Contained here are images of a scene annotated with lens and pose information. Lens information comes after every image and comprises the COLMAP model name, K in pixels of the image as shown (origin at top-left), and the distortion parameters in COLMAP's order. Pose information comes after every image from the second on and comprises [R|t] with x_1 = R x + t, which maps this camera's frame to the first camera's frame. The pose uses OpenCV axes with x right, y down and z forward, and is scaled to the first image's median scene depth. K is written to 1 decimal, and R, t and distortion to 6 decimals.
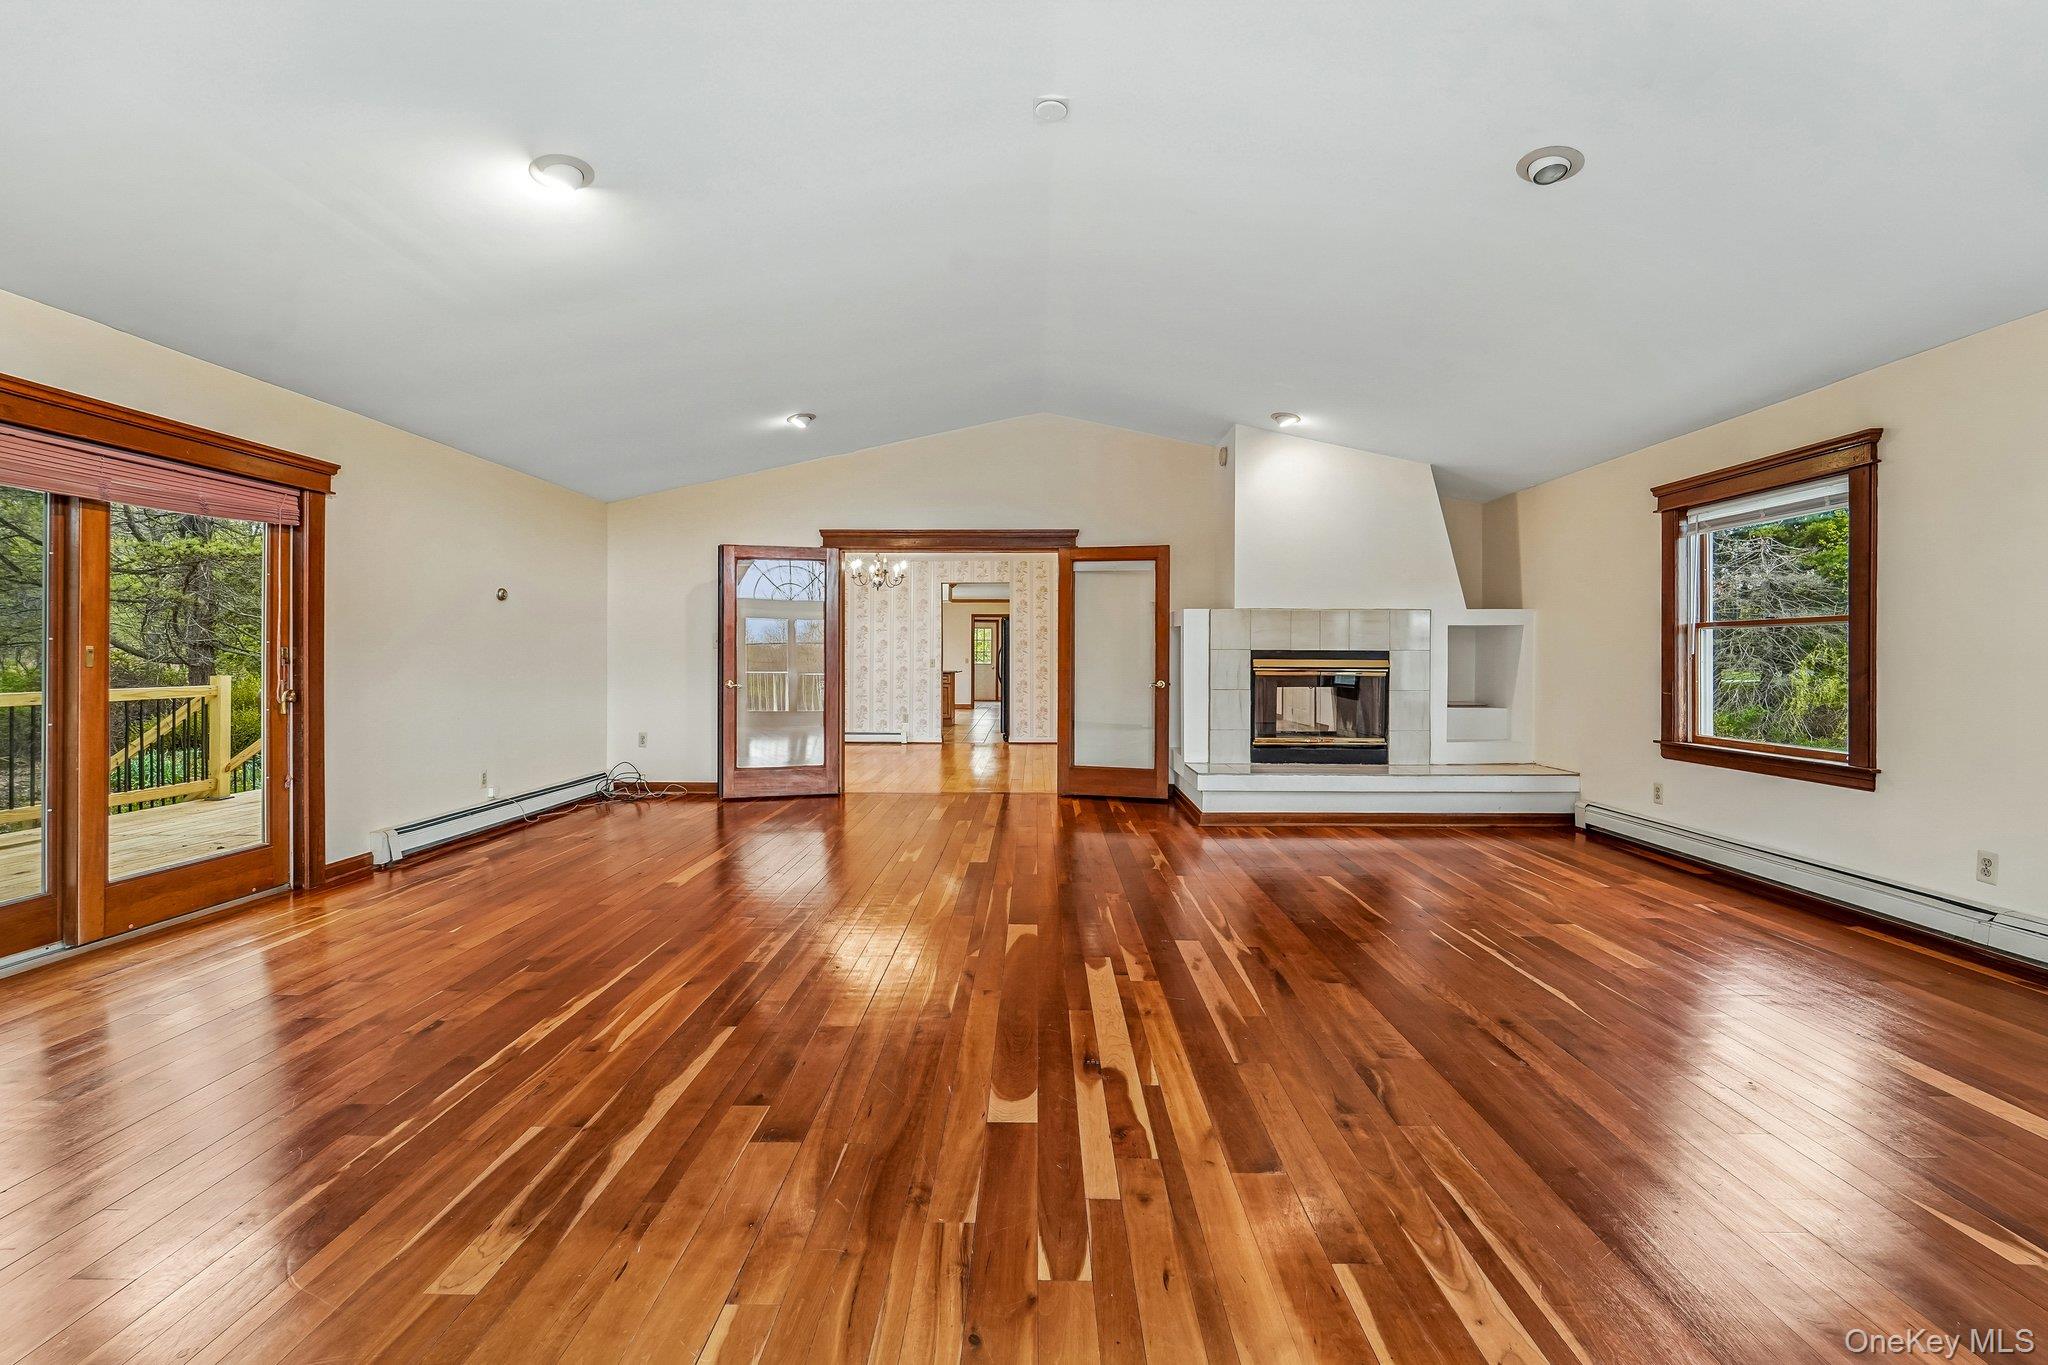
lens RADIAL K [[833.9, 0, 1025.7], [0, 833.9, 658.7], [0, 0, 1]] dist [-0.008428, -0.002244]
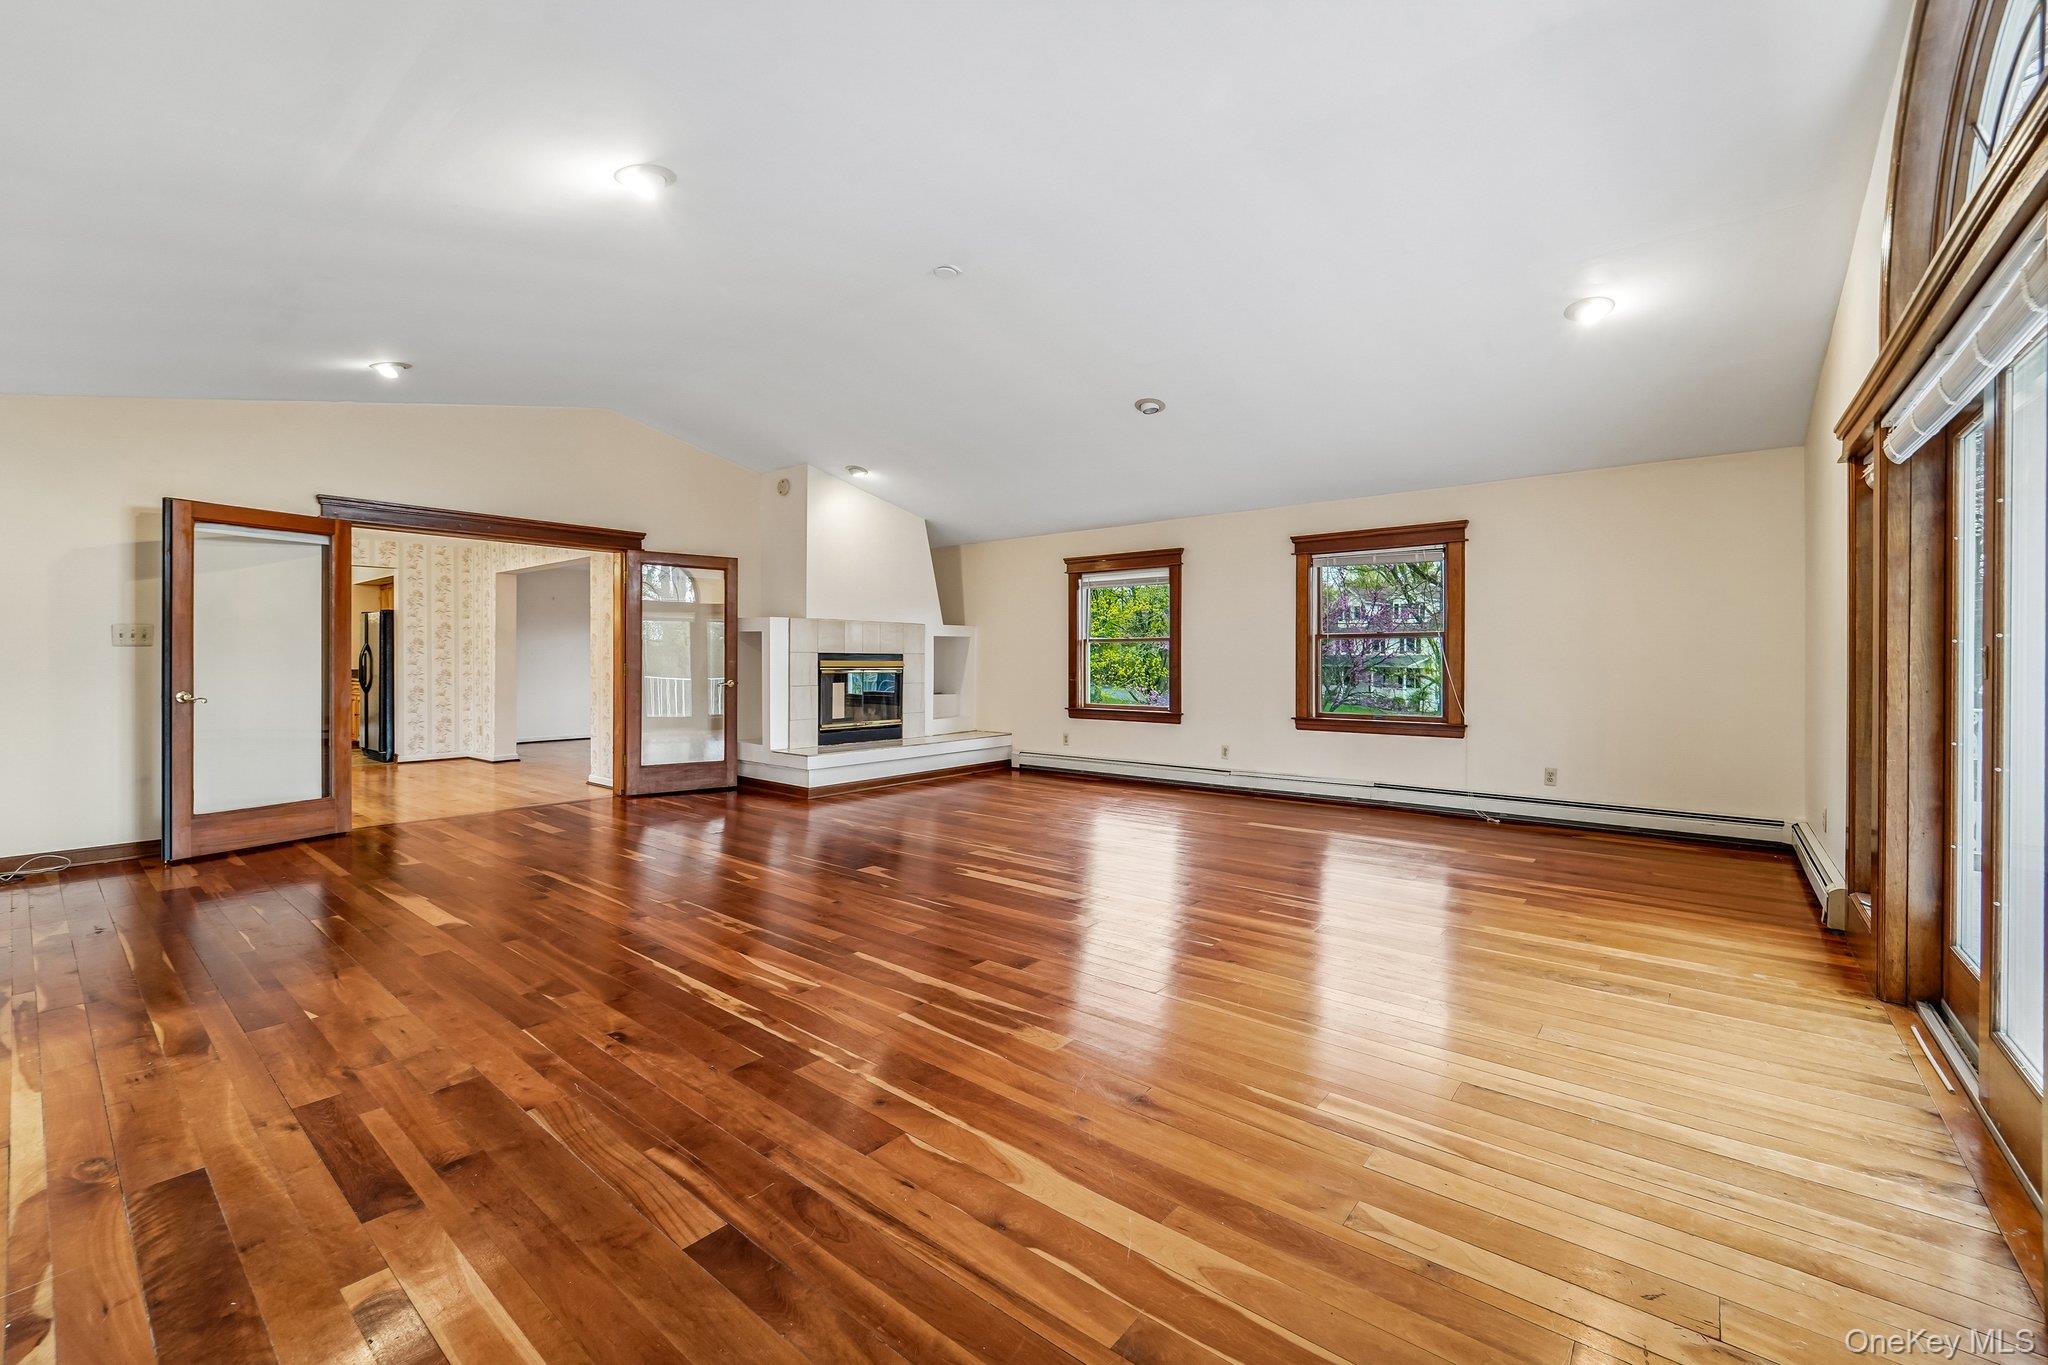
lens RADIAL K [[833.9, 0, 1024.8], [0, 833.9, 666.7], [0, 0, 1]] dist [-0.008428, -0.002244]
pose [[0.619384, -0.006769, 0.785059, -0.510154], [0.000852, 0.999968, 0.007950, 0.000463], [-0.785088, -0.004255, 0.619370, 0.008950]]
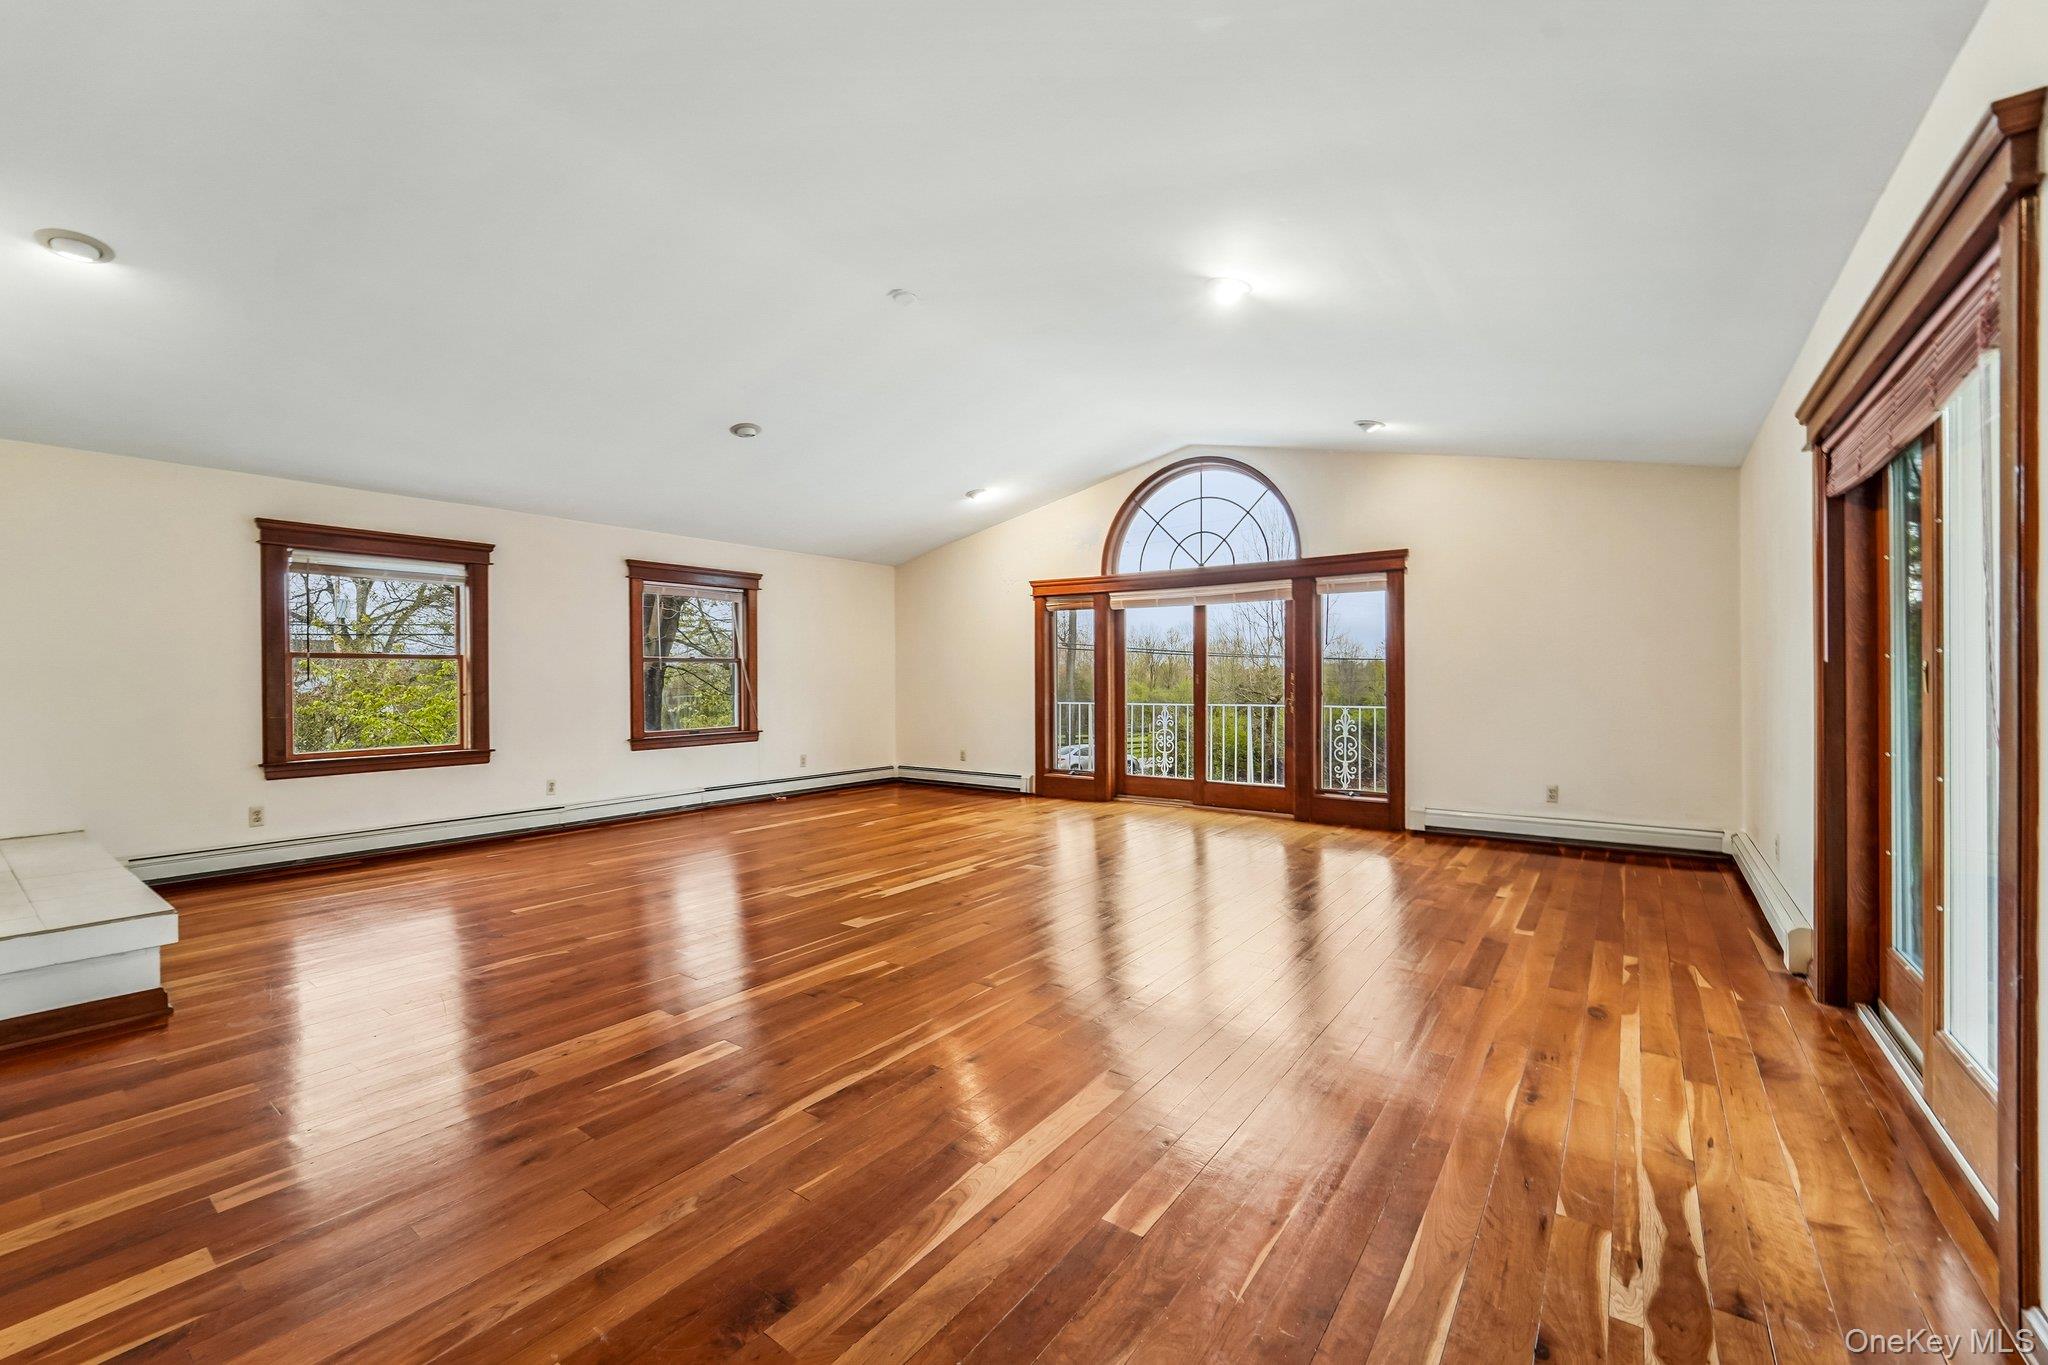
lens RADIAL K [[833.9, 0, 1027.6], [0, 833.9, 678.9], [0, 0, 1]] dist [-0.008428, -0.002244]
pose [[-0.818680, 0.006789, 0.574210, -0.490899], [0.010064, 0.999946, 0.002526, -0.001069], [-0.574161, 0.007847, -0.818704, 1.048902]]
